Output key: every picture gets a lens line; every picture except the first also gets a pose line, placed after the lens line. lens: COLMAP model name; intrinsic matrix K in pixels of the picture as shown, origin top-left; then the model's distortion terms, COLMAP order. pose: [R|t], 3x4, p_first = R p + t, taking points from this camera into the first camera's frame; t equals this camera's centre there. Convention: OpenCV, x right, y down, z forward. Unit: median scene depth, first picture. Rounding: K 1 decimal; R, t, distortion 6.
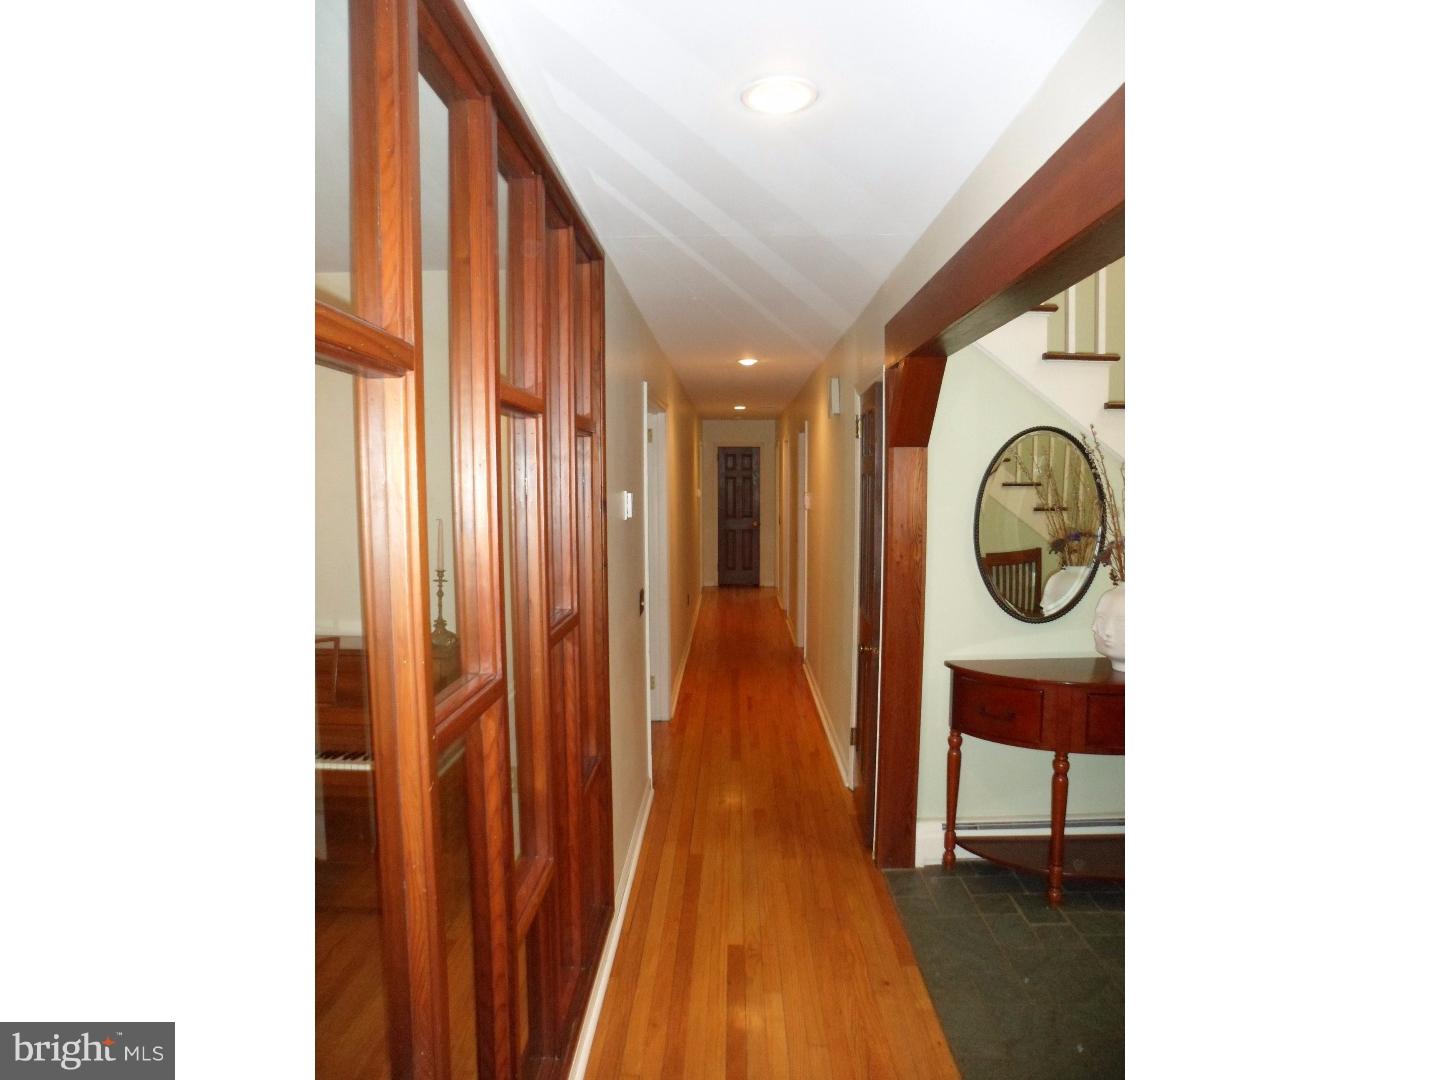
lens RADIAL K [[1079.7, 0, 753.0], [0, 1079.7, 551.0], [0, 0, 1]] dist [-0.147891, 0.098964]
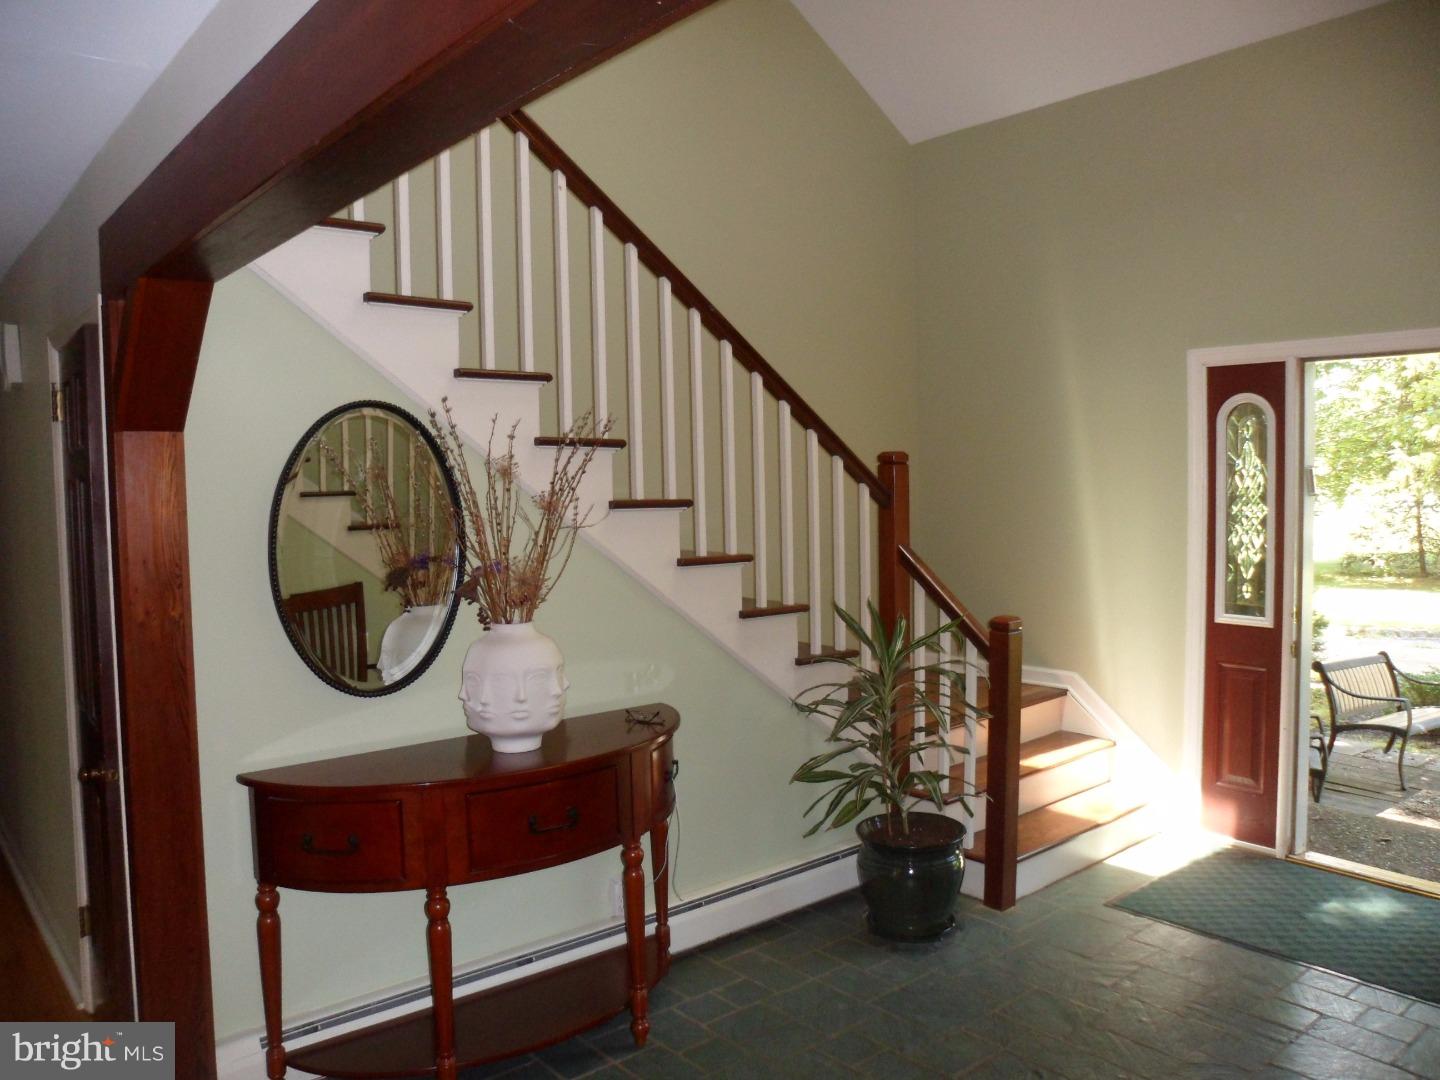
lens RADIAL K [[1079.7, 0, 753.0], [0, 1079.7, 551.0], [0, 0, 1]] dist [-0.147891, 0.098964]
pose [[0.785537, -0.053074, 0.616535, 0.048195], [0.067149, 0.997743, 0.000335, -0.007507], [-0.615161, 0.041136, 0.787327, 0.335246]]
